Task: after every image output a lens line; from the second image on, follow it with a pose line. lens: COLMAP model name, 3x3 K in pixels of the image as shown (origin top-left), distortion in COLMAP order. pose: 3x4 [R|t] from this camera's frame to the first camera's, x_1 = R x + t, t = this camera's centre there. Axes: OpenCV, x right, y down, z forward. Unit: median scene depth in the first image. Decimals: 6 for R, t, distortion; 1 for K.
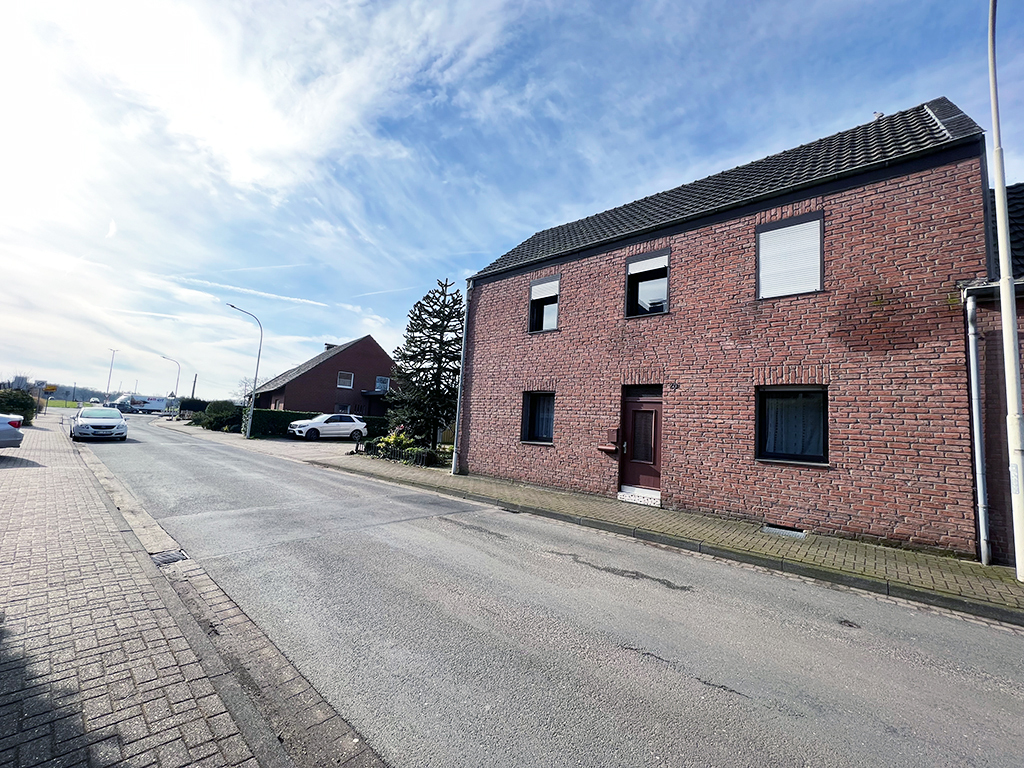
lens RADIAL K [[404.8, 0, 514.0], [0, 404.8, 391.8], [0, 0, 1]] dist [-0.000720, -0.000197]
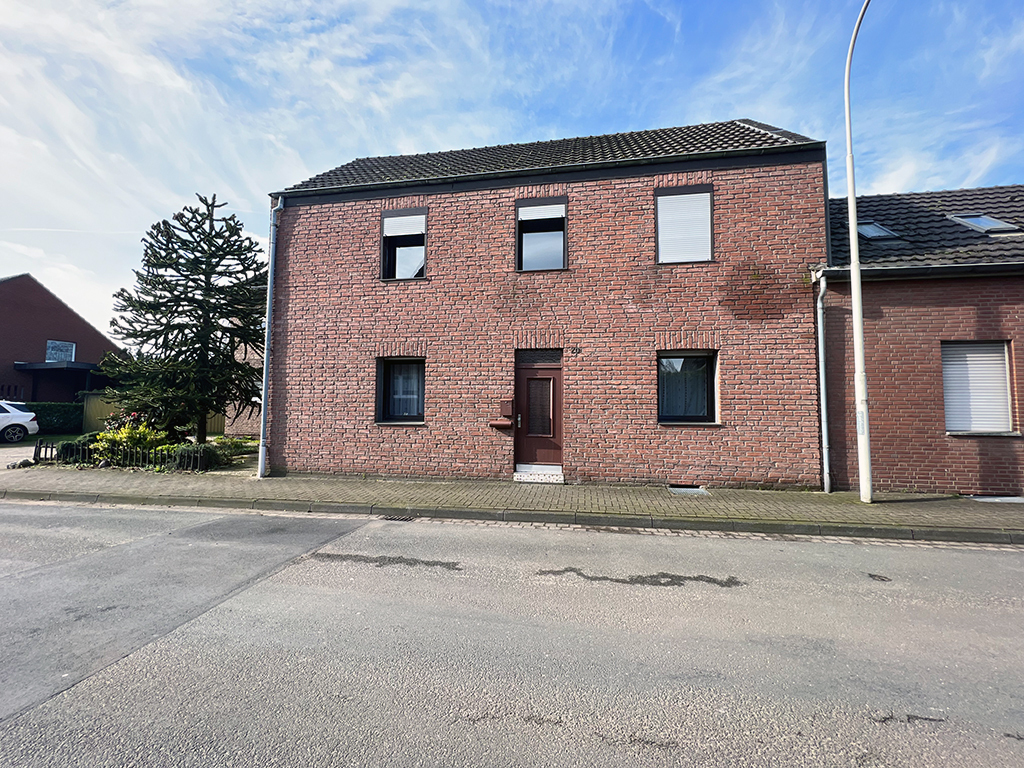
lens RADIAL K [[405.3, 0, 512.6], [0, 405.3, 388.6], [0, 0, 1]] dist [-0.001734, 0.000123]
pose [[0.854326, -0.026099, 0.519082, -0.194296], [-0.000418, 0.998704, 0.050901, 0.024335], [-0.519738, -0.043703, 0.853207, 0.274180]]
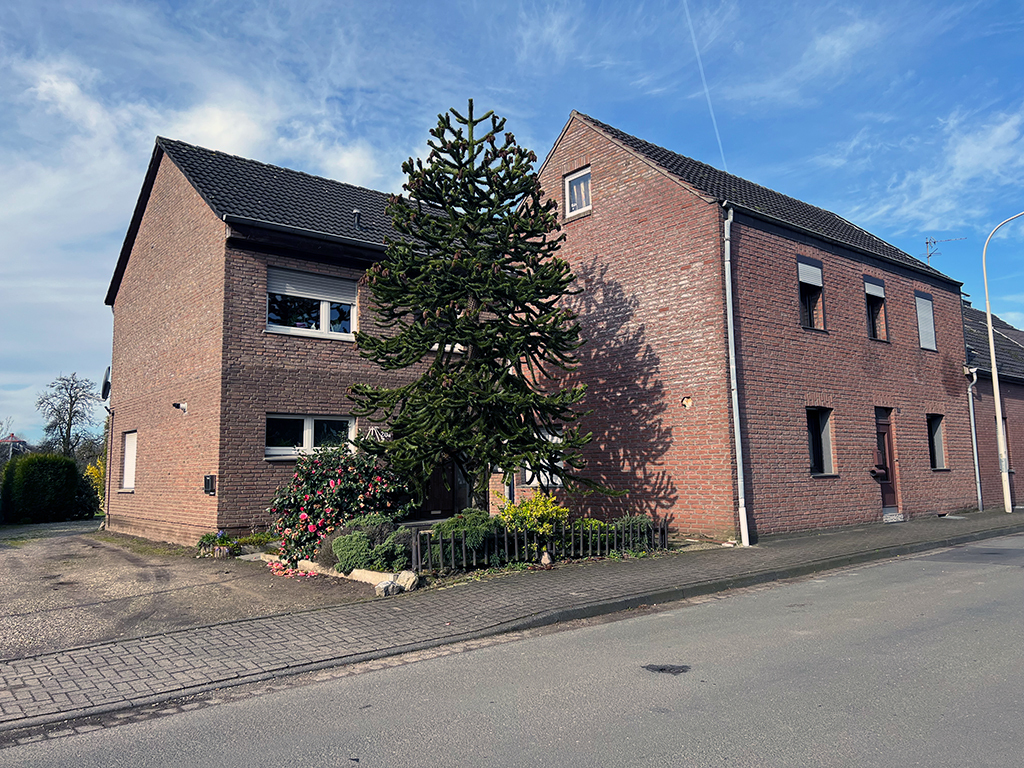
lens RADIAL K [[778.9, 0, 512.0], [0, 778.9, 384.0], [0, 0, 1]] dist [0.000426, 0.000498]
pose [[0.158525, 0.052211, 0.985974, -1.805252], [-0.052325, 0.997642, -0.044416, 0.061666], [-0.985968, -0.044550, 0.160883, 1.627548]]
